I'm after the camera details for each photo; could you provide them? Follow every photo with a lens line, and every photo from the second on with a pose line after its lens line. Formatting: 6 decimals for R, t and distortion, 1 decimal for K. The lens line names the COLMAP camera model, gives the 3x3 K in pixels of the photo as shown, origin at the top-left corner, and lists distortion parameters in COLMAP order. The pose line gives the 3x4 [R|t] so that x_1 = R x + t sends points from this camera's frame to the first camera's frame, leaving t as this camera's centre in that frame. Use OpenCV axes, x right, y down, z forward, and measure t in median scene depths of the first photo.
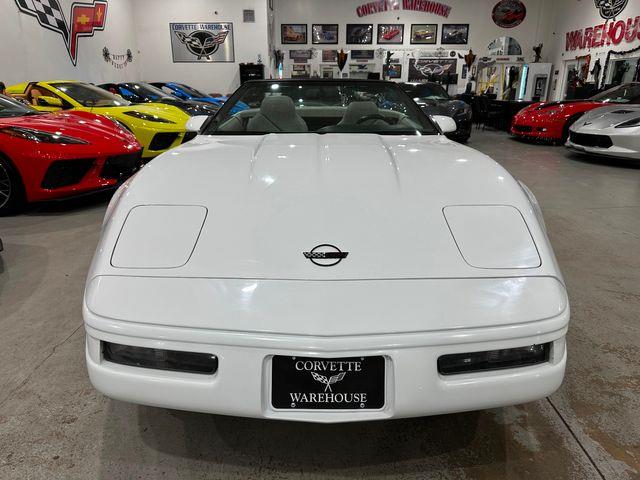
lens RADIAL K [[453.9, 0, 315.1], [0, 453.9, 238.9], [0, 0, 1]] dist [0.033119, -0.040042]
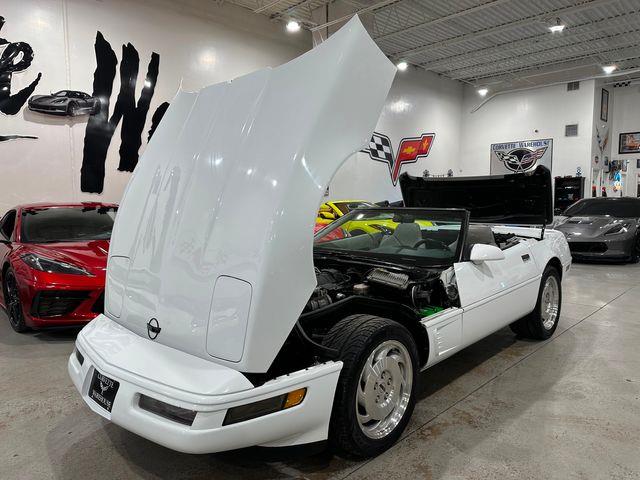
lens RADIAL K [[453.9, 0, 319.6], [0, 453.9, 239.6], [0, 0, 1]] dist [0.033119, -0.040042]
pose [[0.729916, 0.053013, -0.681478, 0.181624], [-0.205498, 0.967884, -0.144812, -0.016580], [0.651915, 0.245743, 0.717368, 0.012532]]
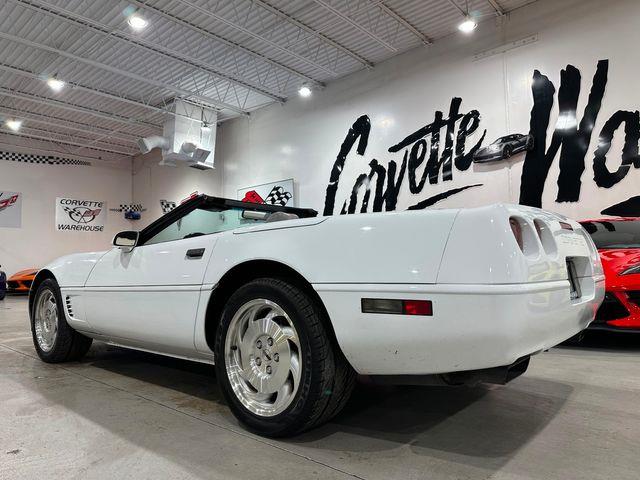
lens RADIAL K [[453.9, 0, 317.4], [0, 453.9, 236.1], [0, 0, 1]] dist [0.033119, -0.040042]
pose [[-0.652827, -0.047905, -0.755991, 0.191342], [-0.225169, 0.965160, 0.133282, -0.129132], [0.723267, 0.257236, -0.640870, 0.513309]]
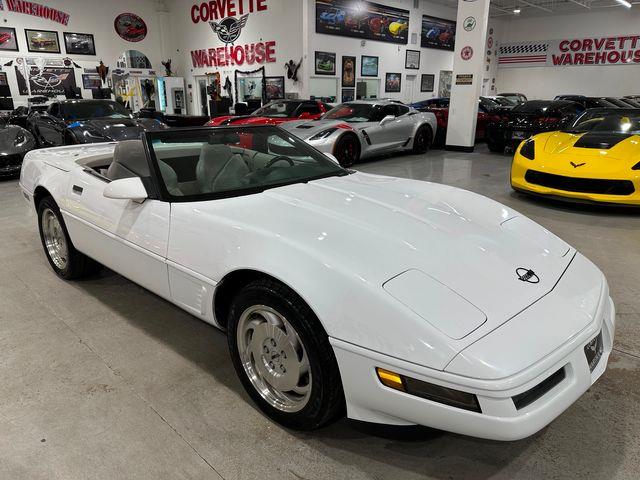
lens RADIAL K [[453.9, 0, 314.9], [0, 453.9, 240.9], [0, 0, 1]] dist [0.033119, -0.040042]
pose [[0.683381, -0.227615, 0.693673, -0.176120], [0.232387, 0.968554, 0.088873, -0.043621], [-0.692089, 0.100467, 0.714786, 0.054703]]
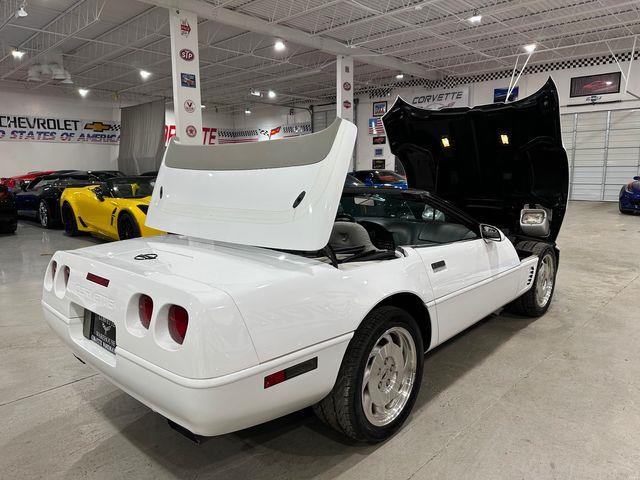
lens RADIAL K [[453.9, 0, 320.2], [0, 453.9, 239.9], [0, 0, 1]] dist [0.033119, -0.040042]
pose [[-0.740338, -0.100748, 0.664642, -0.183768], [0.218521, 0.898943, 0.379672, -0.193002], [-0.635726, 0.426324, -0.643506, 0.521202]]
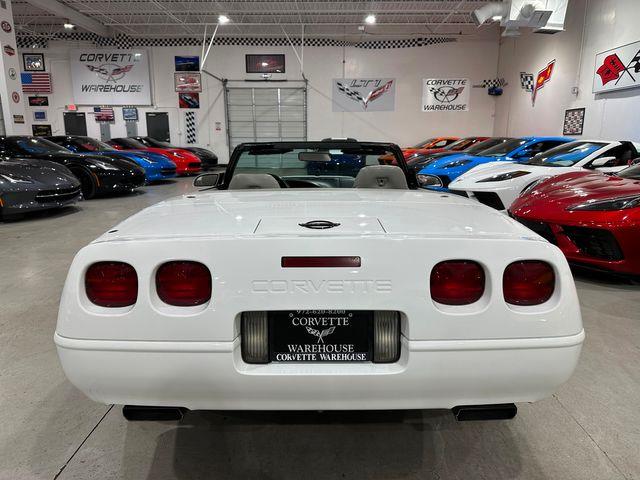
lens RADIAL K [[453.9, 0, 321.0], [0, 453.9, 239.1], [0, 0, 1]] dist [0.033119, -0.040042]
pose [[-0.999983, -0.002079, -0.005382, -0.002508], [-0.004543, 0.858803, 0.512286, -0.194442], [0.003557, 0.512302, -0.858798, 0.564636]]
